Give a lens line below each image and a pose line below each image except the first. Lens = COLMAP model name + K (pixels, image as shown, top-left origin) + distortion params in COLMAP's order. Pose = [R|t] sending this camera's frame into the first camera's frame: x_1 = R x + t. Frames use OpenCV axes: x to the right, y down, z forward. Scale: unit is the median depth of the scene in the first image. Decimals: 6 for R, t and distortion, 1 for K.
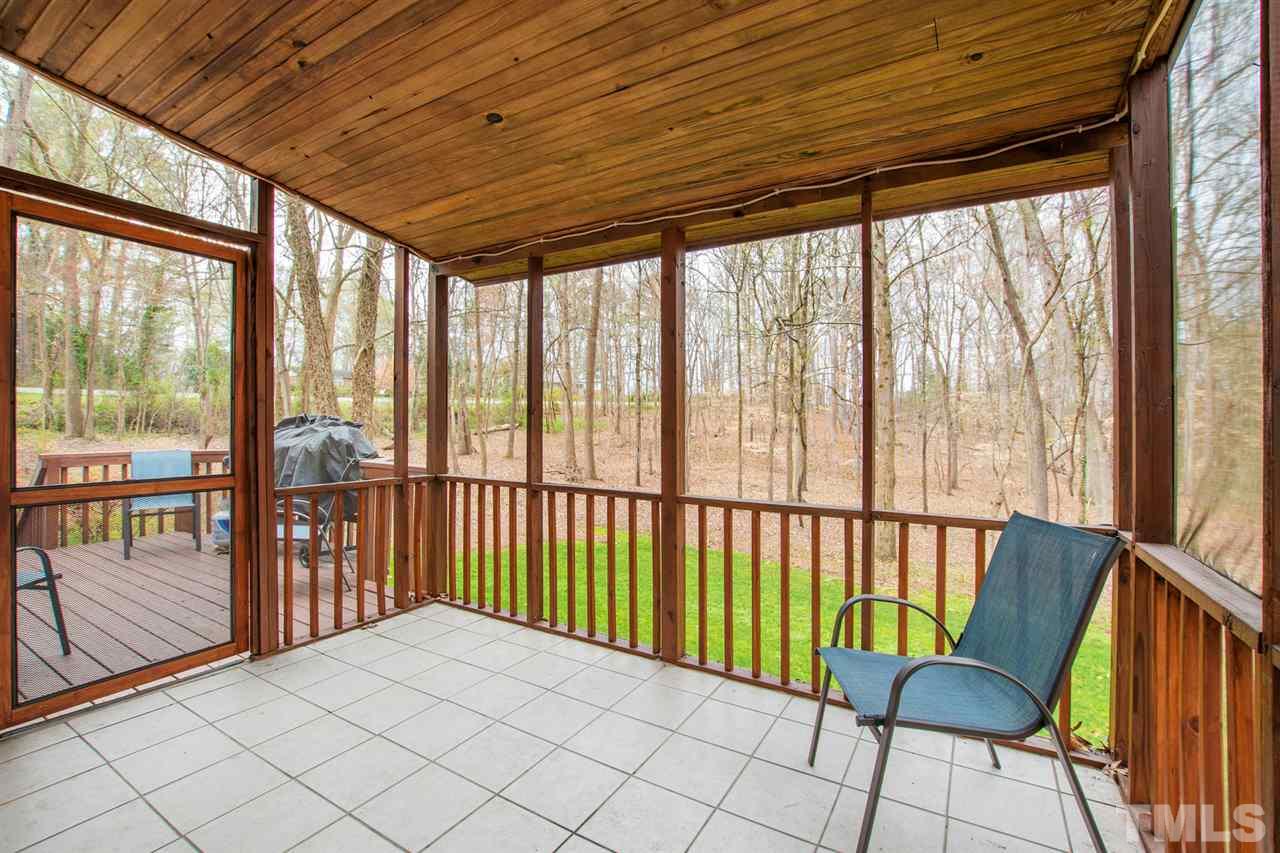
lens RADIAL K [[547.5, 0, 644.0], [0, 547.5, 426.5], [0, 0, 1]] dist [-0.001348, -0.000428]
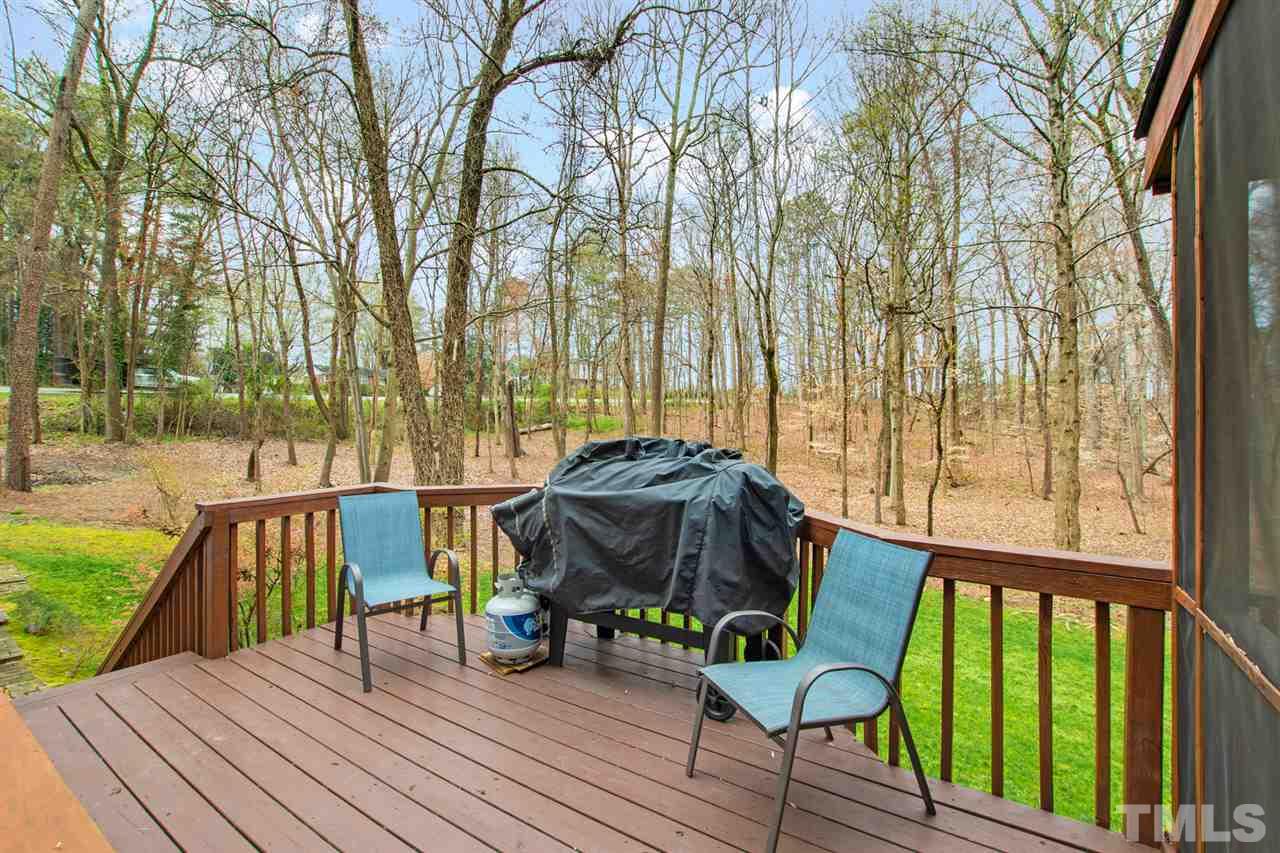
lens RADIAL K [[547.5, 0, 635.2], [0, 547.5, 421.6], [0, 0, 1]] dist [-0.001348, -0.000428]
pose [[0.999617, -0.005001, -0.027213, -0.109299], [0.004929, 0.999984, -0.002698, -0.006572], [0.027227, 0.002562, 0.999626, 0.072767]]
